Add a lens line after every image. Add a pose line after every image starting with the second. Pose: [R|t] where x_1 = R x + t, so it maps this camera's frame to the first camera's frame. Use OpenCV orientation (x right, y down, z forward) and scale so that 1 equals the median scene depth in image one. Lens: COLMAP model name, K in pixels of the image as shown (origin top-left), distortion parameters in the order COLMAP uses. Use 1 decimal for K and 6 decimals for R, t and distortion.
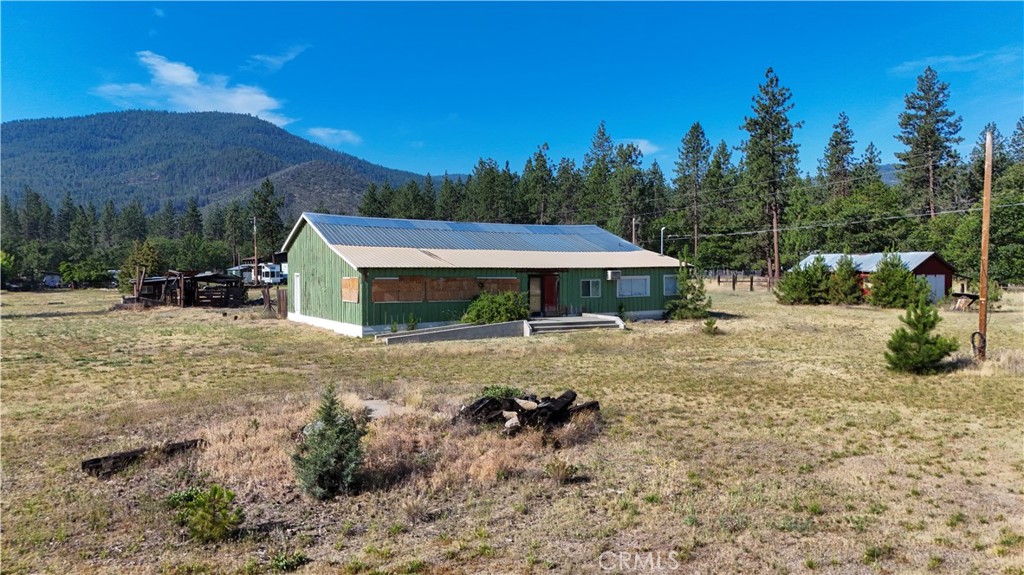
lens RADIAL K [[765.6, 0, 511.6], [0, 765.6, 285.8], [0, 0, 1]] dist [0.053815, -0.037267]
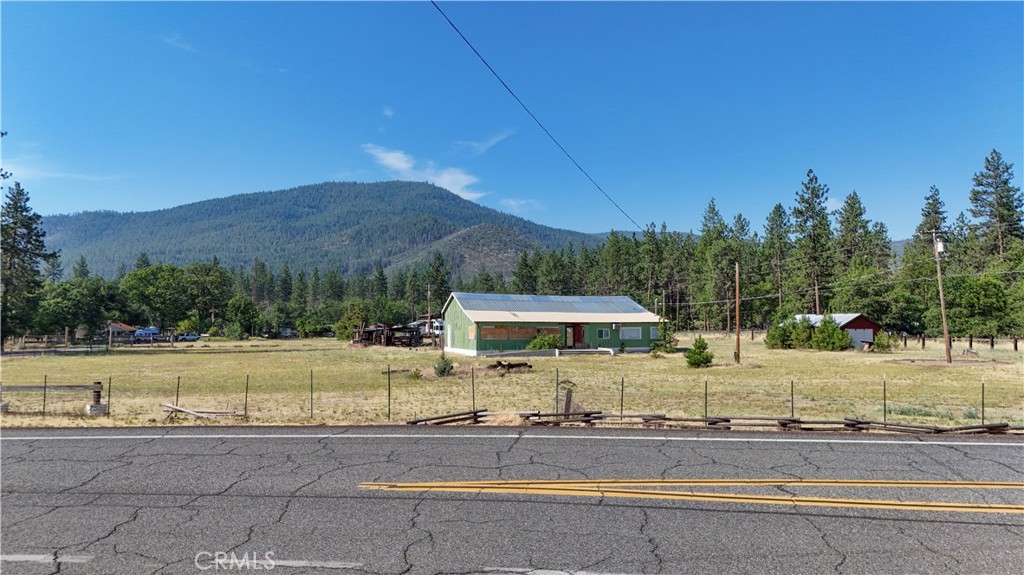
lens RADIAL K [[765.6, 0, 513.4], [0, 765.6, 288.6], [0, 0, 1]] dist [0.053815, -0.037267]
pose [[0.977563, -0.006176, -0.210551, 0.070308], [-0.008512, 0.997595, -0.068782, 0.005844], [0.210470, 0.069031, 0.975160, -0.207111]]
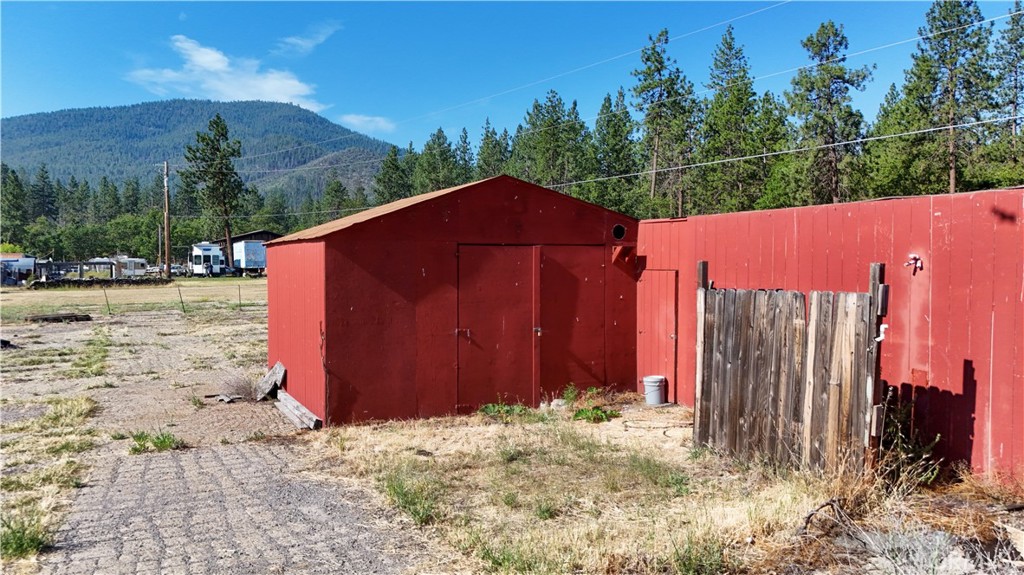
lens RADIAL K [[765.6, 0, 521.9], [0, 765.6, 284.5], [0, 0, 1]] dist [0.053815, -0.037267]
pose [[0.999238, 0.004708, -0.038754, 0.020629], [-0.004203, 0.999905, 0.013099, 0.000335], [0.038812, -0.012926, 0.999163, 0.065572]]
